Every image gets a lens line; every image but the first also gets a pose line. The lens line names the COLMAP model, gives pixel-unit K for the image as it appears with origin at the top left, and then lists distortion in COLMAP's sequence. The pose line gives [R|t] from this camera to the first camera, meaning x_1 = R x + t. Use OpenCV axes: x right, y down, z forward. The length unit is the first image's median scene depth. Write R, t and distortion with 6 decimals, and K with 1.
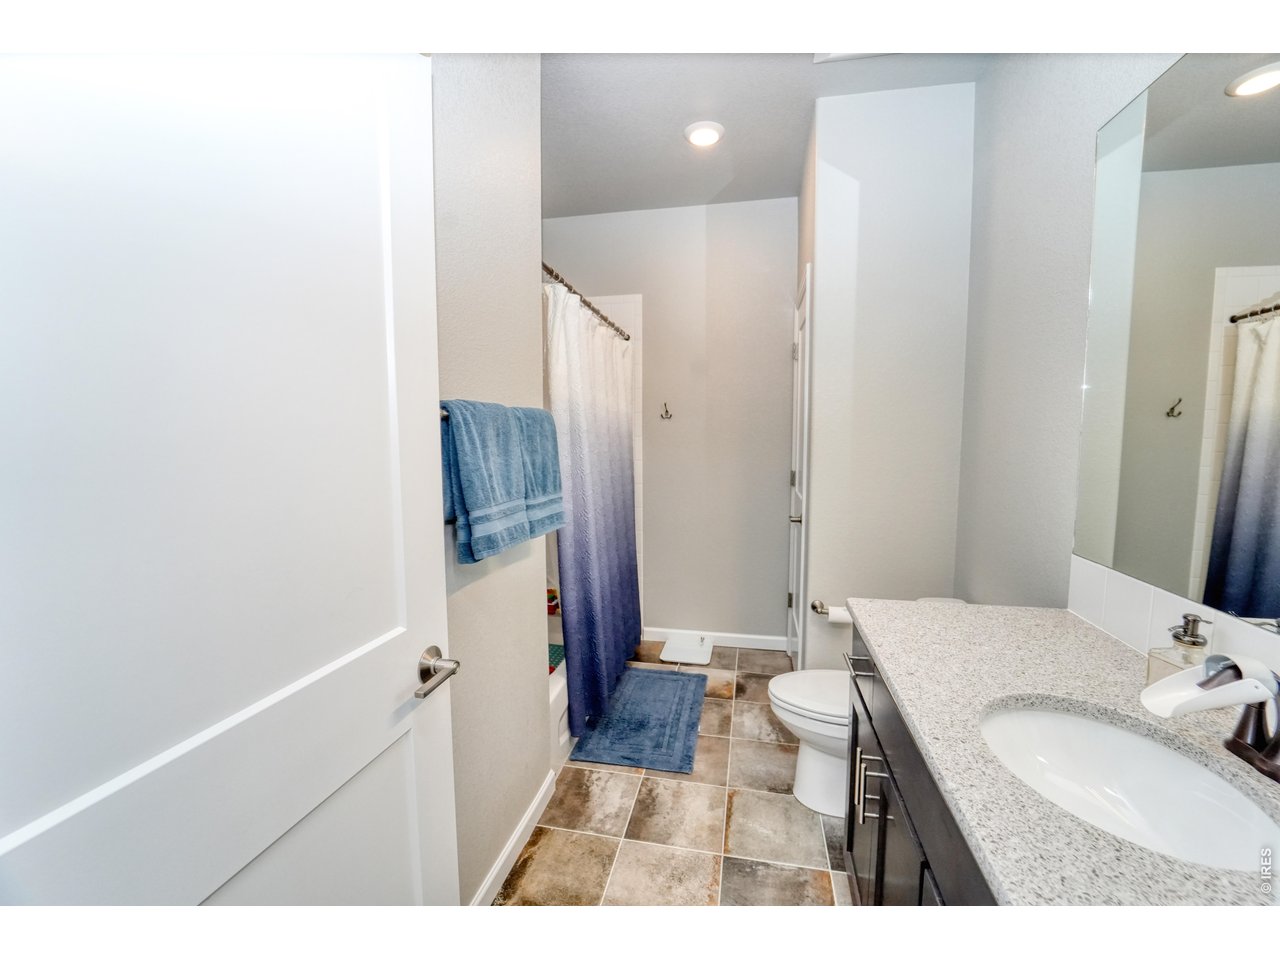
lens RADIAL K [[522.7, 0, 648.1], [0, 522.7, 482.6], [0, 0, 1]] dist [-0.020465, 0.000758]
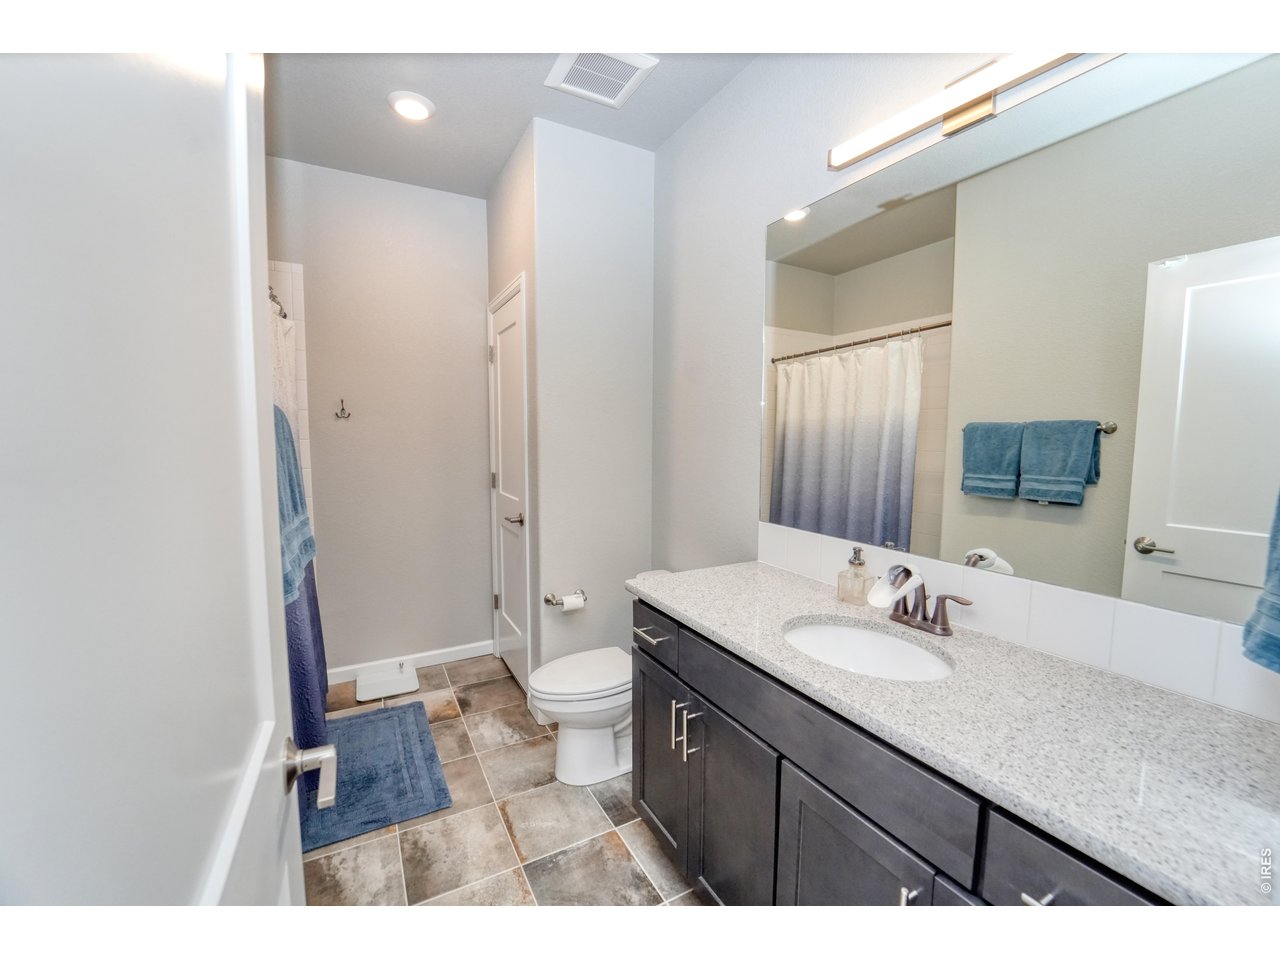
lens RADIAL K [[522.7, 0, 646.4], [0, 522.7, 482.5], [0, 0, 1]] dist [-0.020465, 0.000758]
pose [[0.763234, -0.055691, 0.643718, -0.205241], [0.058099, 0.998158, 0.017470, -0.006312], [-0.643505, 0.024065, 0.765063, 0.062410]]
